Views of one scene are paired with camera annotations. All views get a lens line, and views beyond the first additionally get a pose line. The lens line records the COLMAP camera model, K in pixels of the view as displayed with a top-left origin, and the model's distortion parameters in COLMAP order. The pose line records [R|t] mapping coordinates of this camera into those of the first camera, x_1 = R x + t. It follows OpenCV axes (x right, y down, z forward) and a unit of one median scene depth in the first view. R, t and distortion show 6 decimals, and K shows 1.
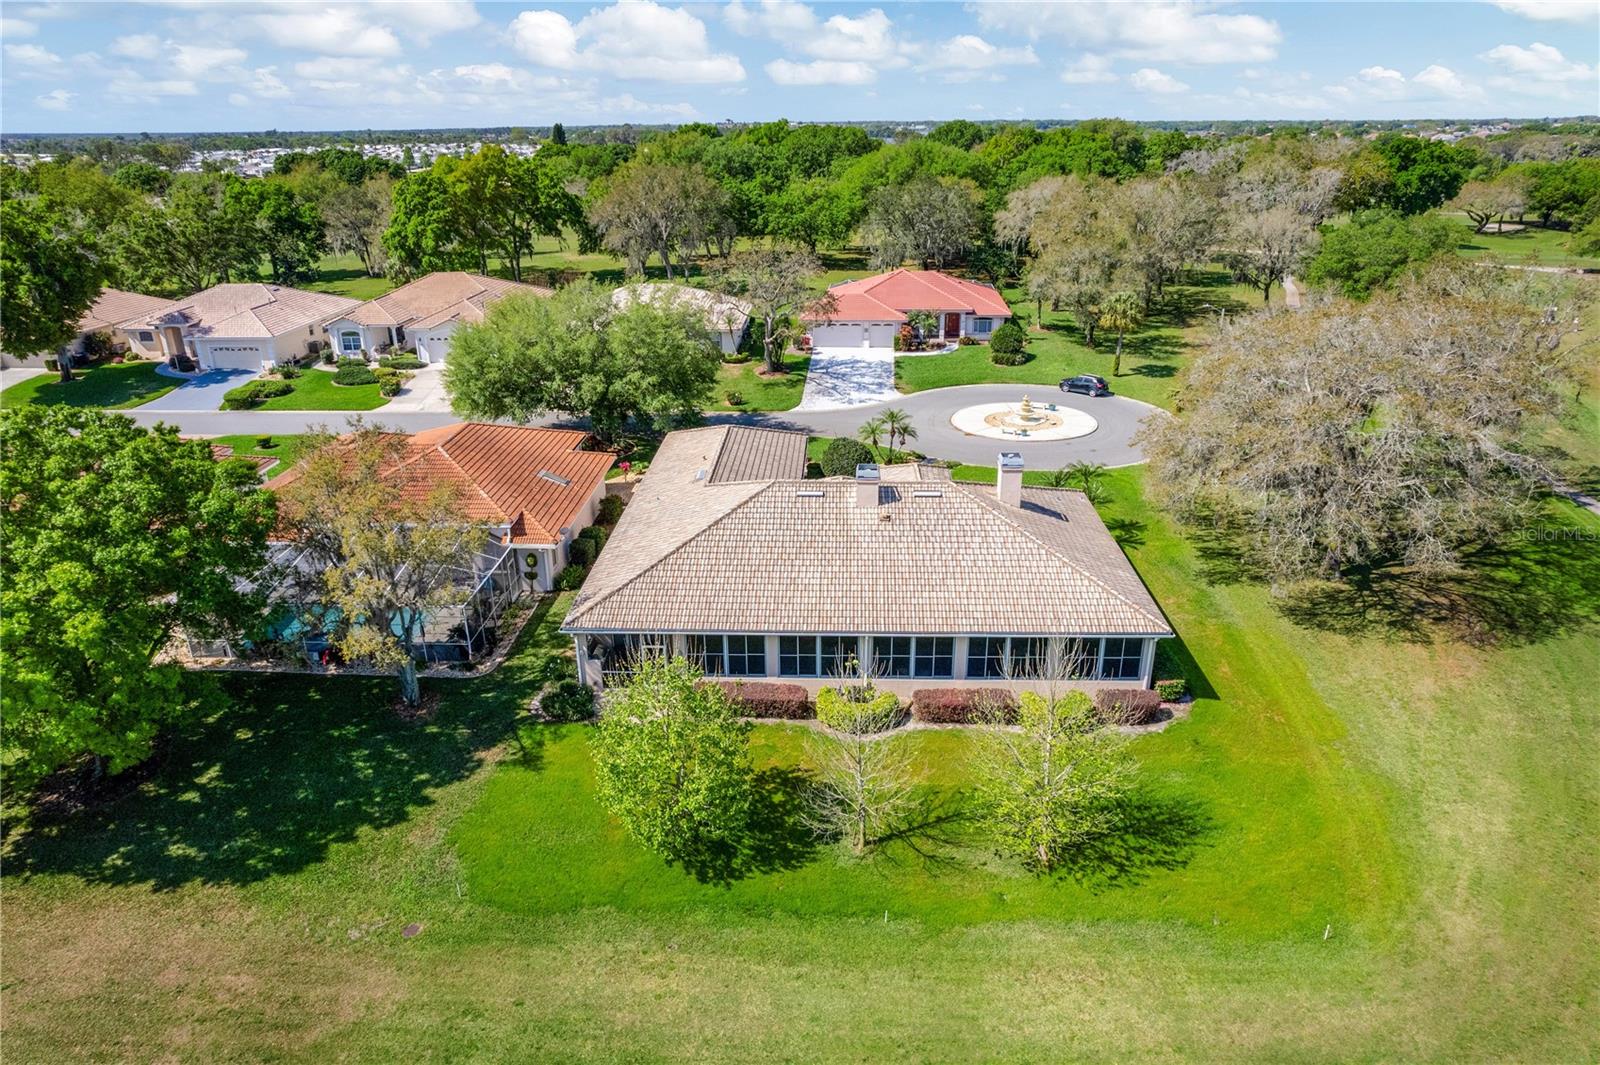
lens RADIAL K [[1023.5, 0, 803.5], [0, 1023.5, 528.1], [0, 0, 1]] dist [-0.075348, 0.068220]
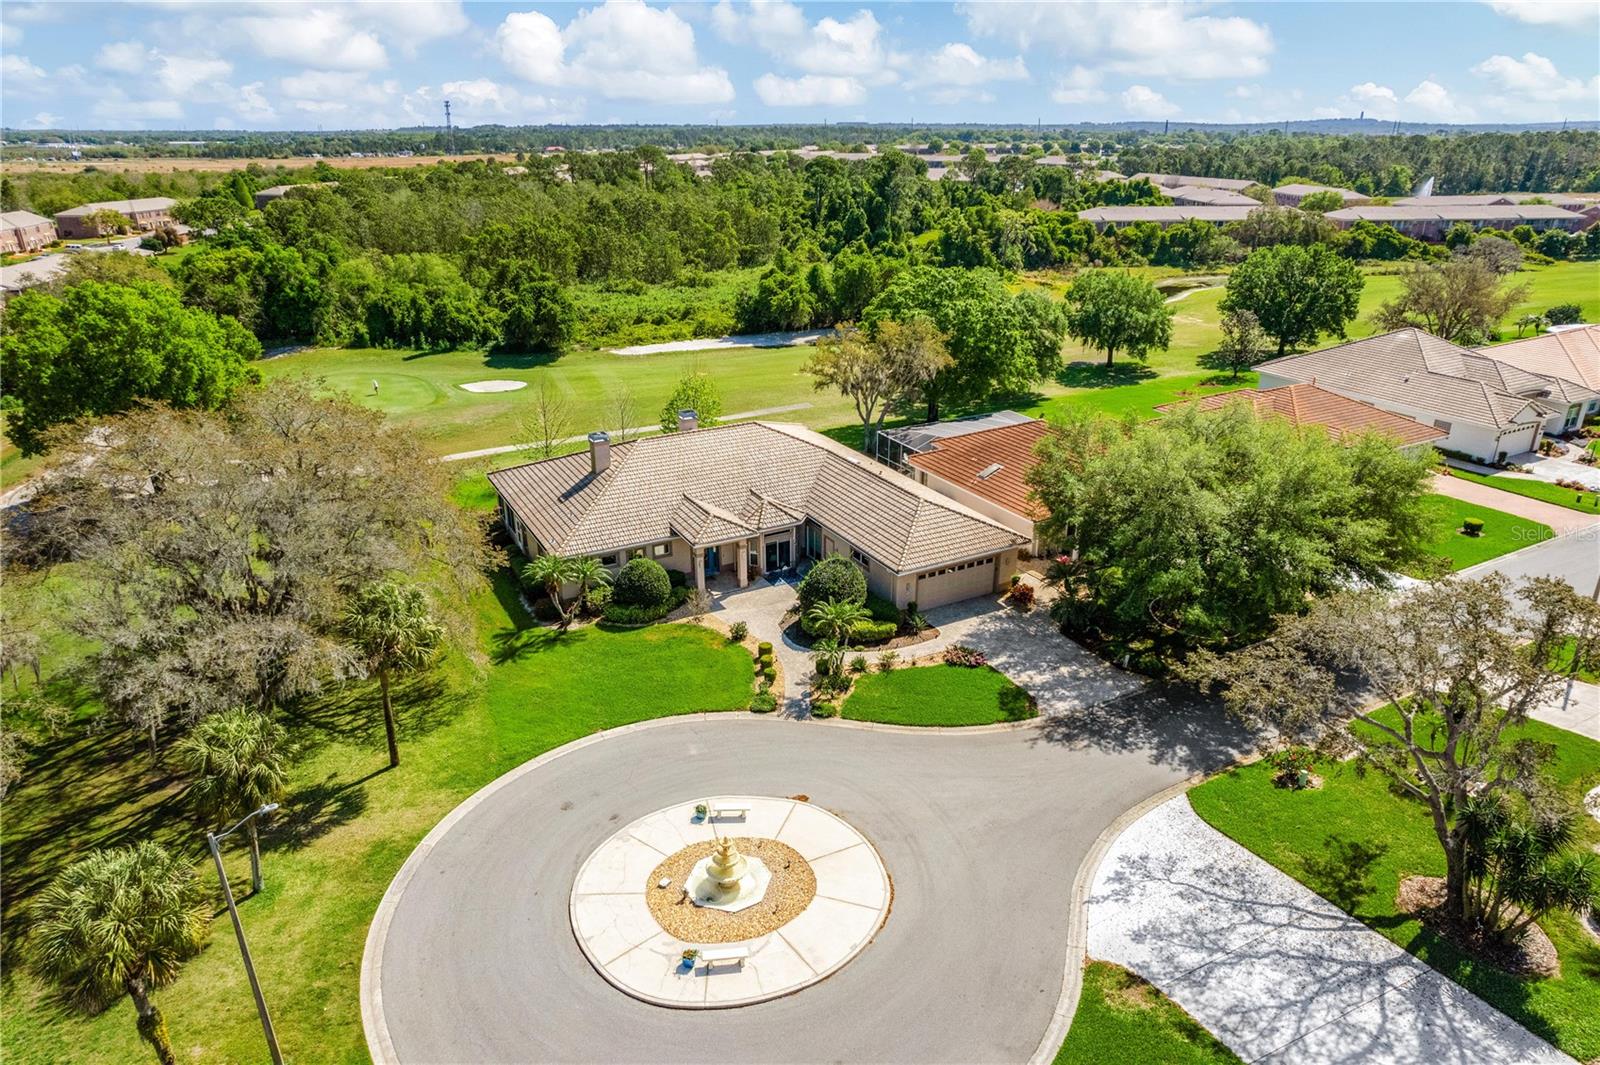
lens RADIAL K [[1023.5, 0, 803.5], [0, 1023.5, 528.1], [0, 0, 1]] dist [-0.075348, 0.068220]
pose [[-0.858209, 0.199990, -0.472738, 0.355464], [-0.182113, 0.742433, 0.644692, -0.500274], [0.479909, 0.639372, -0.600742, 1.136601]]
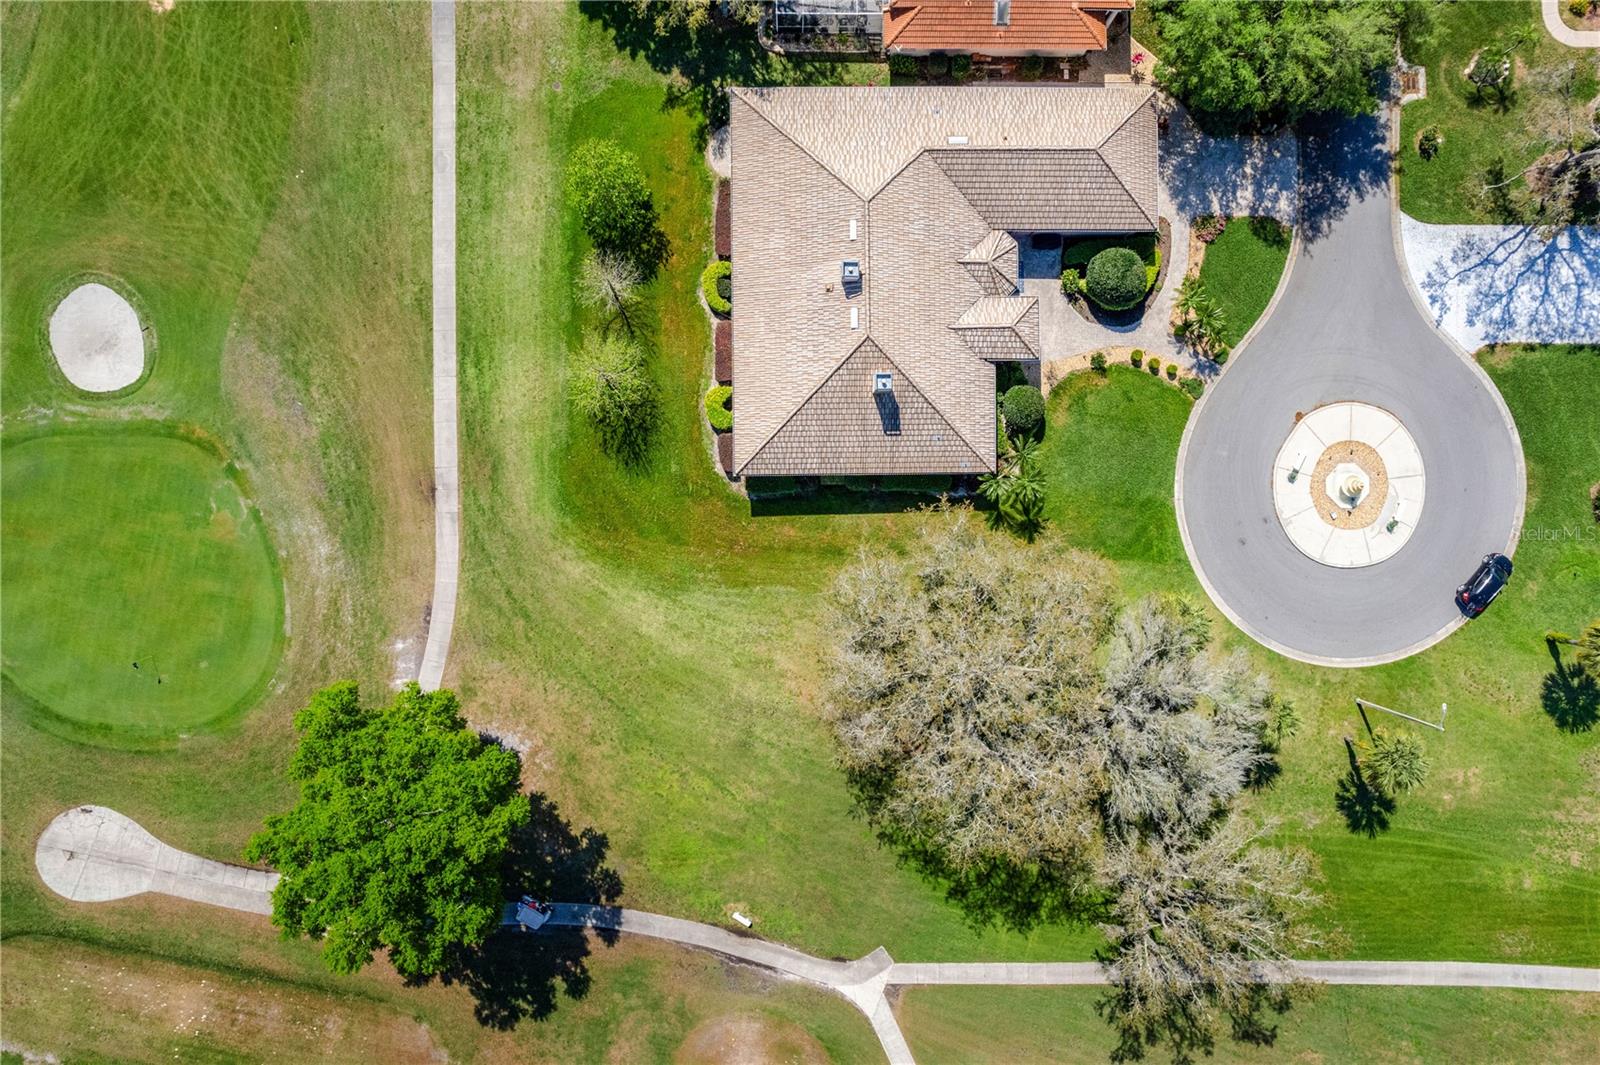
lens RADIAL K [[1023.5, 0, 803.5], [0, 1023.5, 528.1], [0, 0, 1]] dist [-0.075348, 0.068220]
pose [[0.048064, 0.998466, 0.027495, 0.198485], [-0.383406, -0.006976, 0.923554, -0.688305], [0.922329, -0.054931, 0.382482, 0.233598]]
